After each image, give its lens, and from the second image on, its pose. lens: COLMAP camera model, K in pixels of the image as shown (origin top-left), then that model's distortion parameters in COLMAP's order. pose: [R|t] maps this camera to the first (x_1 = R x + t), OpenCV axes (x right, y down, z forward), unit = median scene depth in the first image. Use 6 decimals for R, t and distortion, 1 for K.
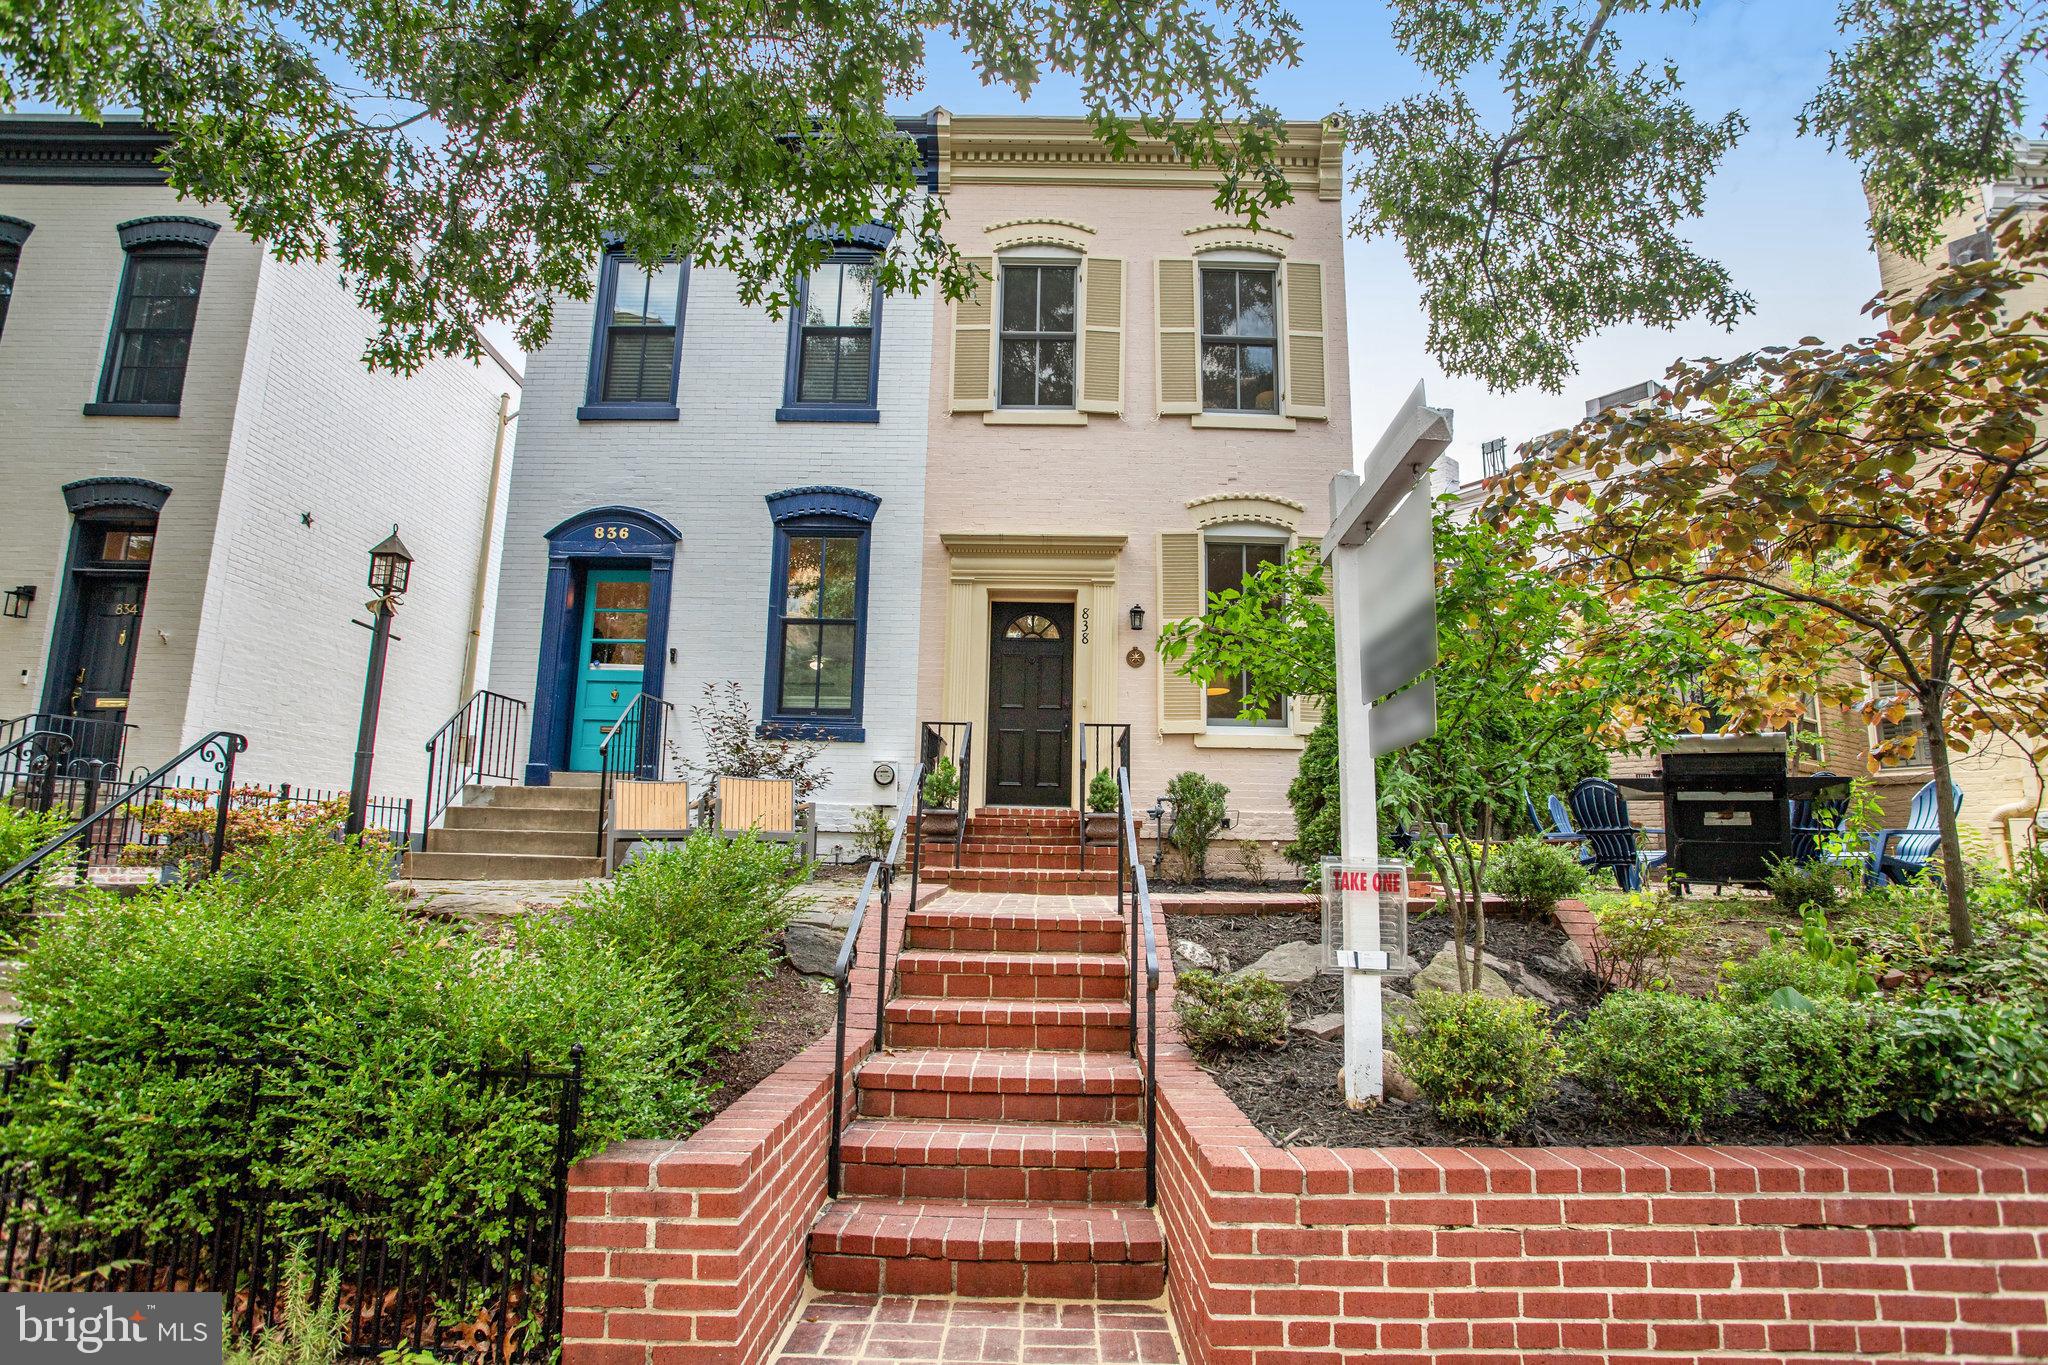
lens RADIAL K [[1028.5, 0, 1024.0], [0, 1028.5, 682.5], [0, 0, 1]] dist [-0.071585, 0.031997]
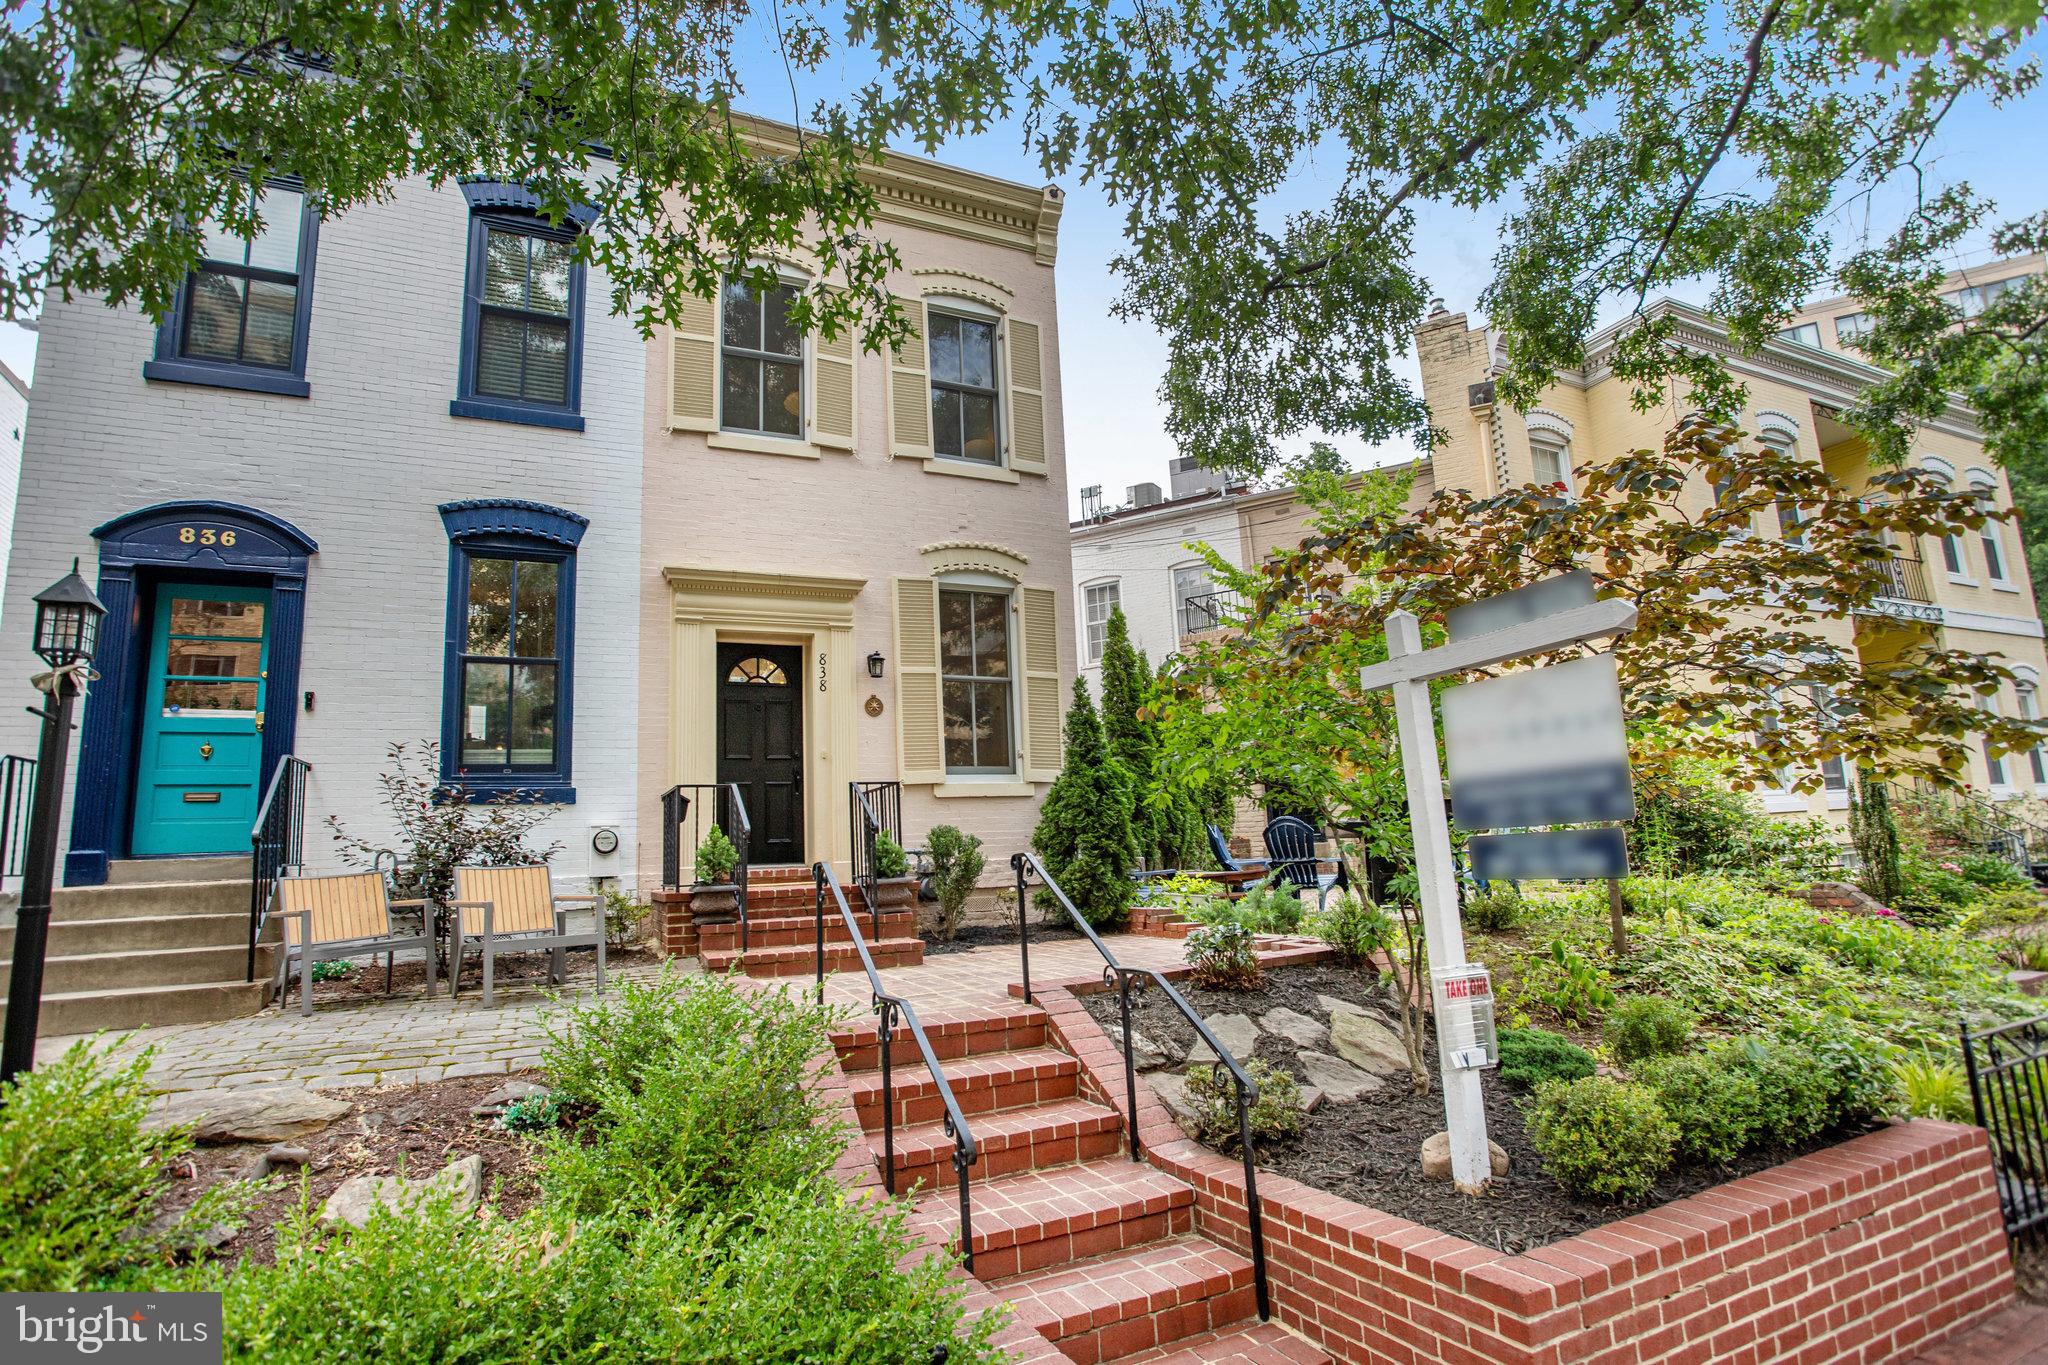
lens RADIAL K [[1028.5, 0, 1024.0], [0, 1028.5, 682.5], [0, 0, 1]] dist [-0.071585, 0.031997]
pose [[0.896392, 0.011483, 0.443114, -0.188403], [-0.010282, 0.999934, -0.005113, -0.041474], [-0.443144, 0.000027, 0.896451, 0.066335]]
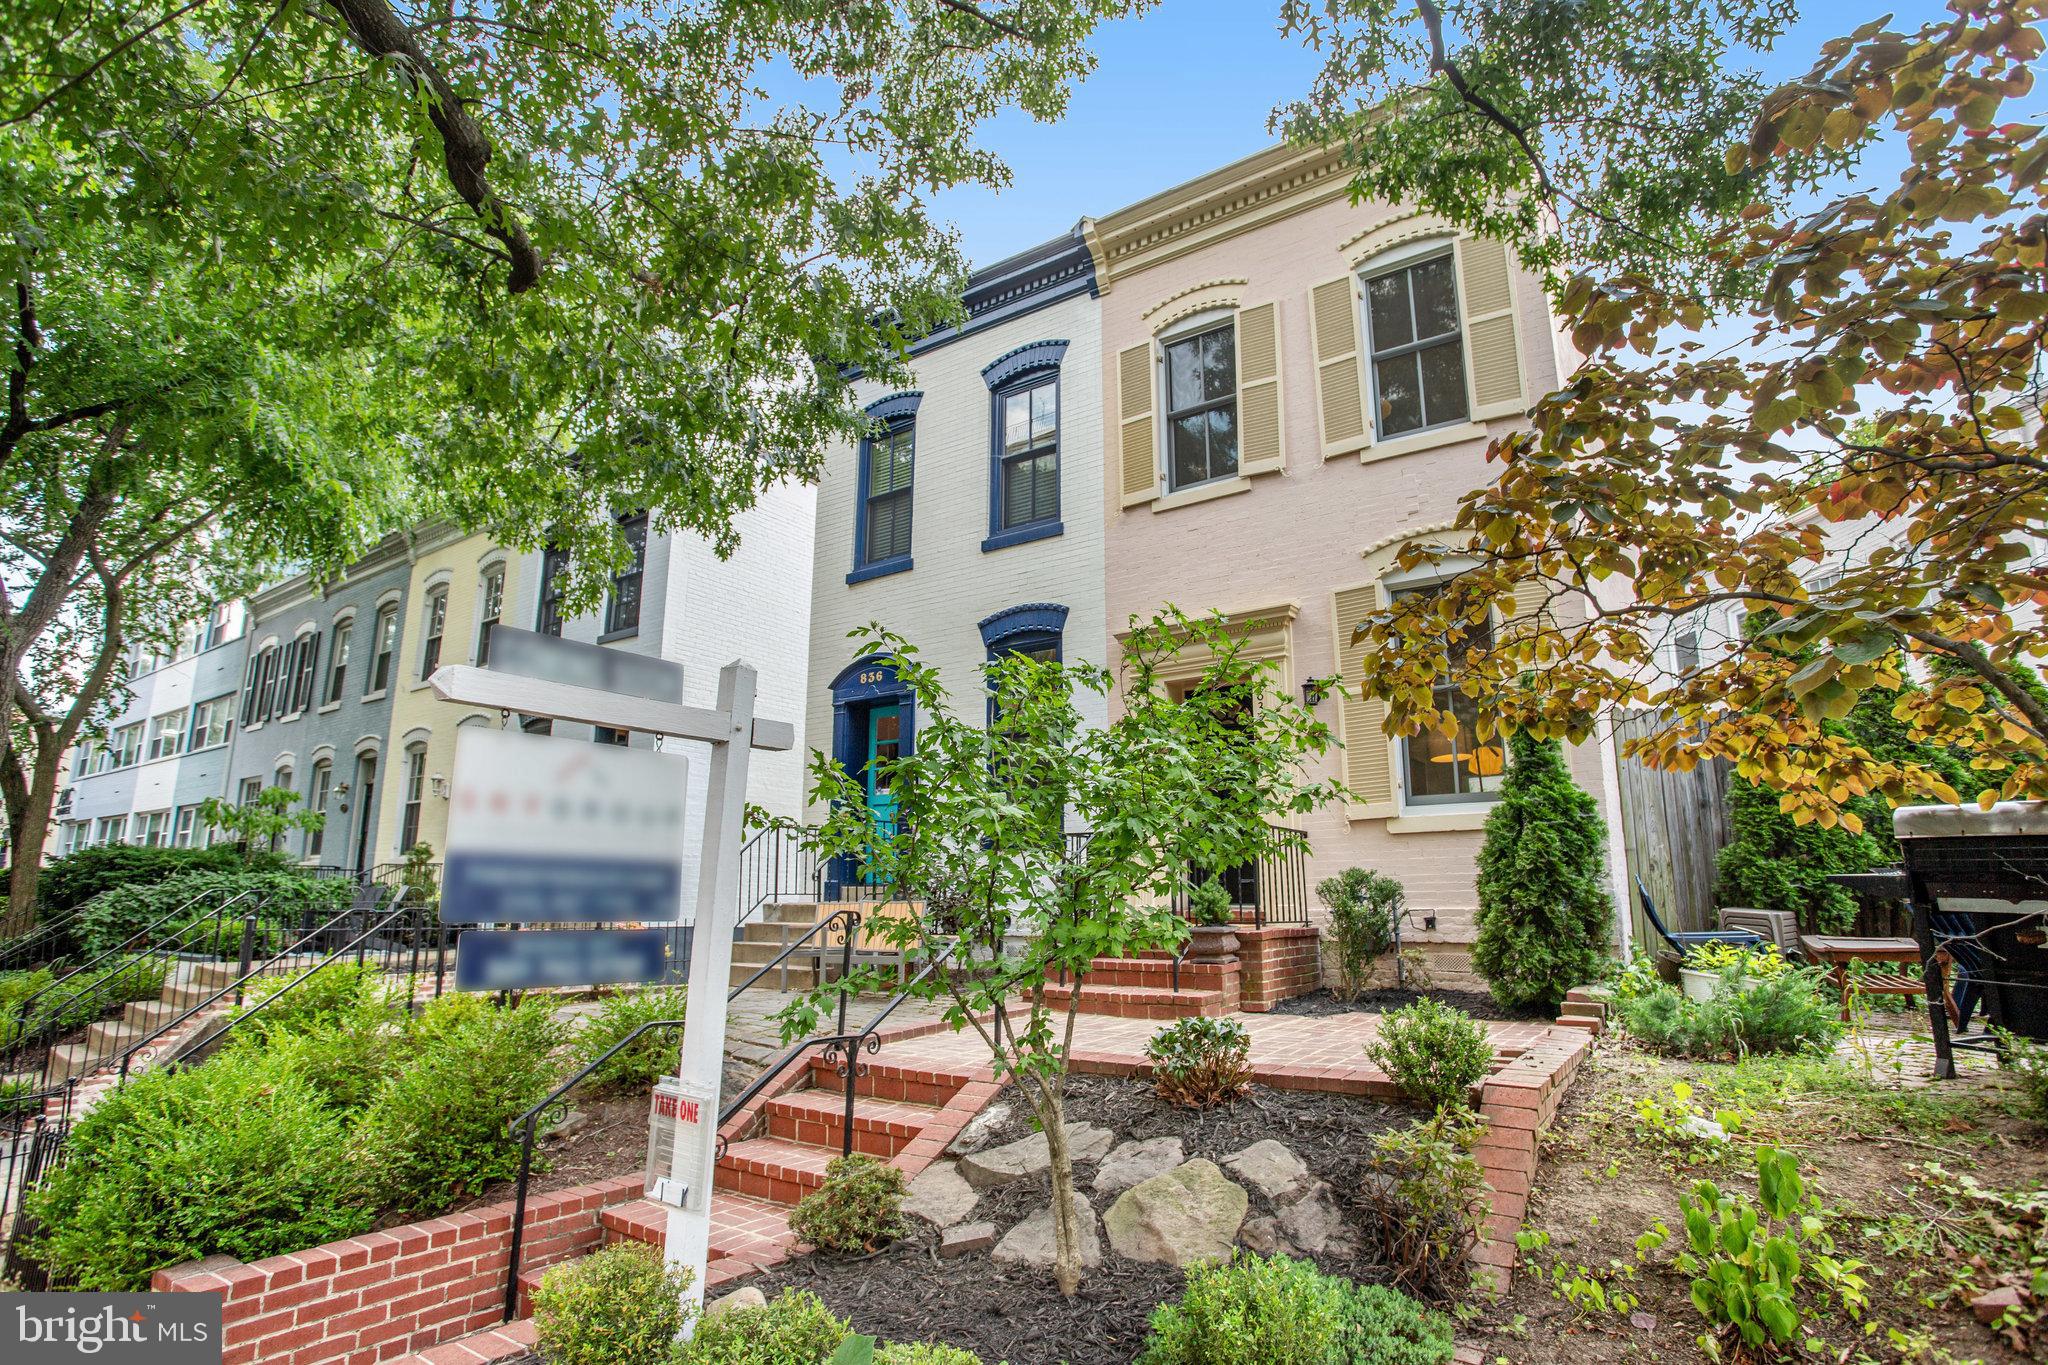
lens RADIAL K [[1022.6, 0, 1025.3], [0, 1022.6, 663.9], [0, 0, 1]] dist [-0.056103, 0.000273]
pose [[0.827371, -0.147103, -0.542050, 0.376311], [0.118204, 0.989083, -0.087996, -0.037147], [0.549077, 0.008733, 0.835726, 0.113000]]
